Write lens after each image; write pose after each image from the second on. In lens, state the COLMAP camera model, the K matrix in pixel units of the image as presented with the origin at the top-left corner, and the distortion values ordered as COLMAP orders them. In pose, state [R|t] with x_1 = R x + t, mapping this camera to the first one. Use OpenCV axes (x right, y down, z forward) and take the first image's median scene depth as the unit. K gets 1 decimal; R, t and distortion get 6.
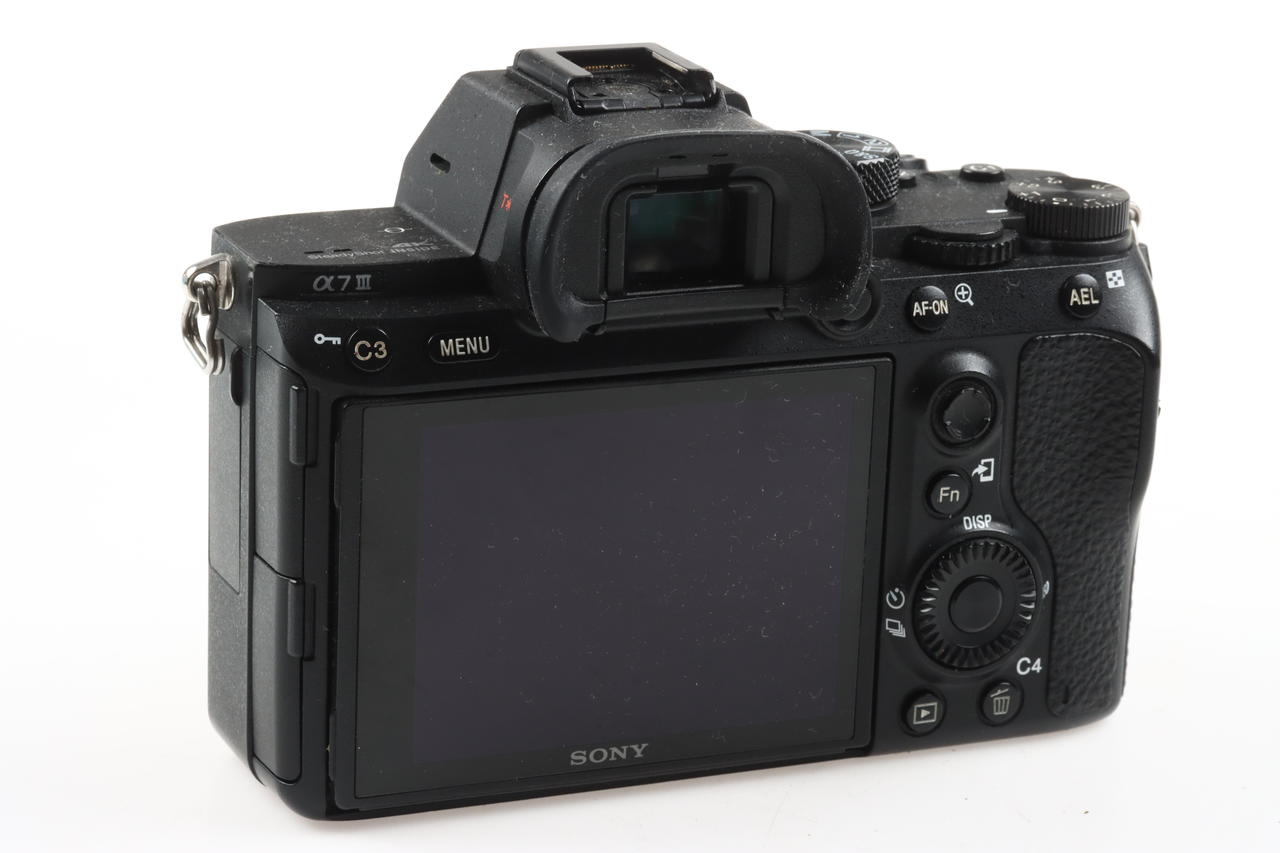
lens RADIAL K [[3939.6, 0, 639.2], [0, 3939.6, 427.4], [0, 0, 1]] dist [0.115366, 0.000000]
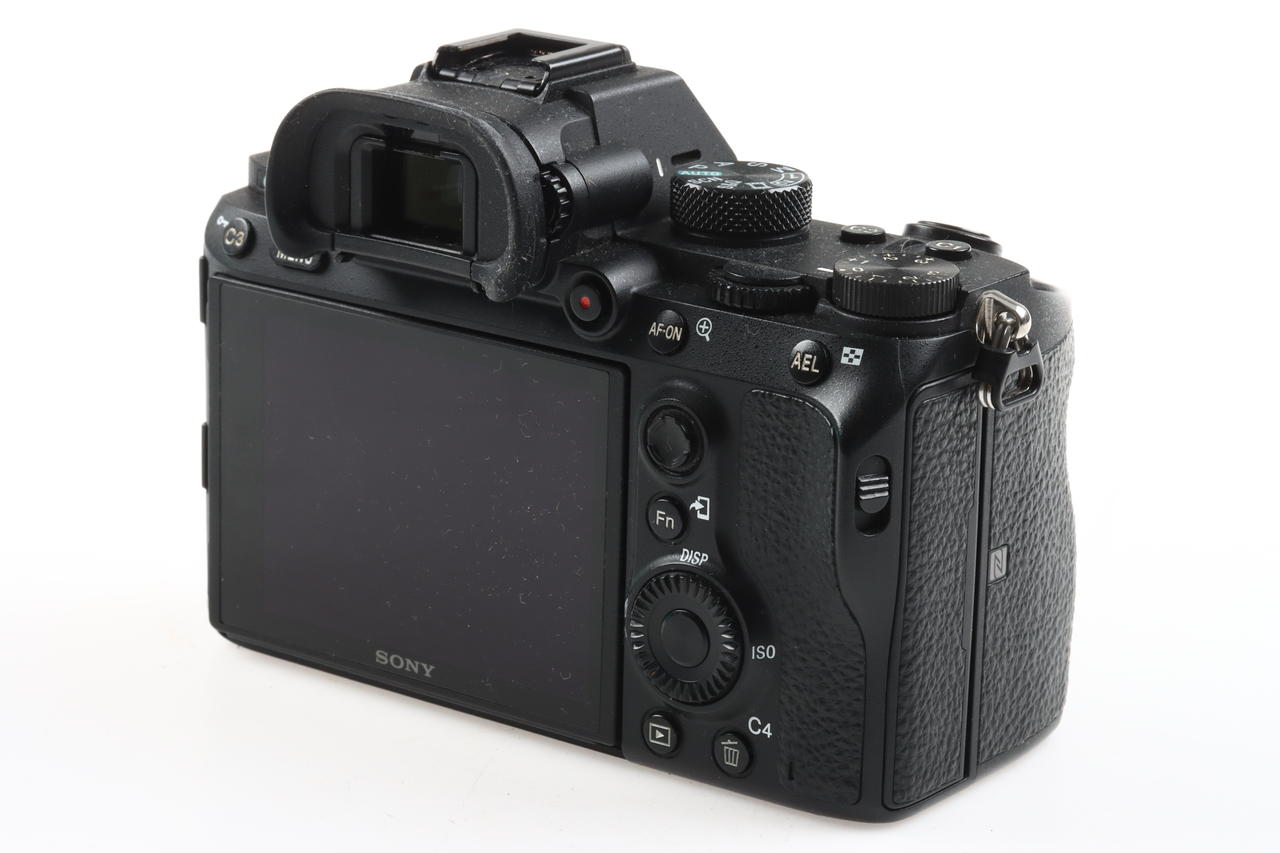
lens RADIAL K [[3939.6, 0, 640.0], [0, 3939.6, 426.0], [0, 0, 1]] dist [0.115366, 0.000000]
pose [[0.507512, 0.220388, -0.832983, 0.909561], [-0.254567, 0.961933, 0.099405, -0.104667], [0.823181, 0.161601, 0.544296, 0.439397]]
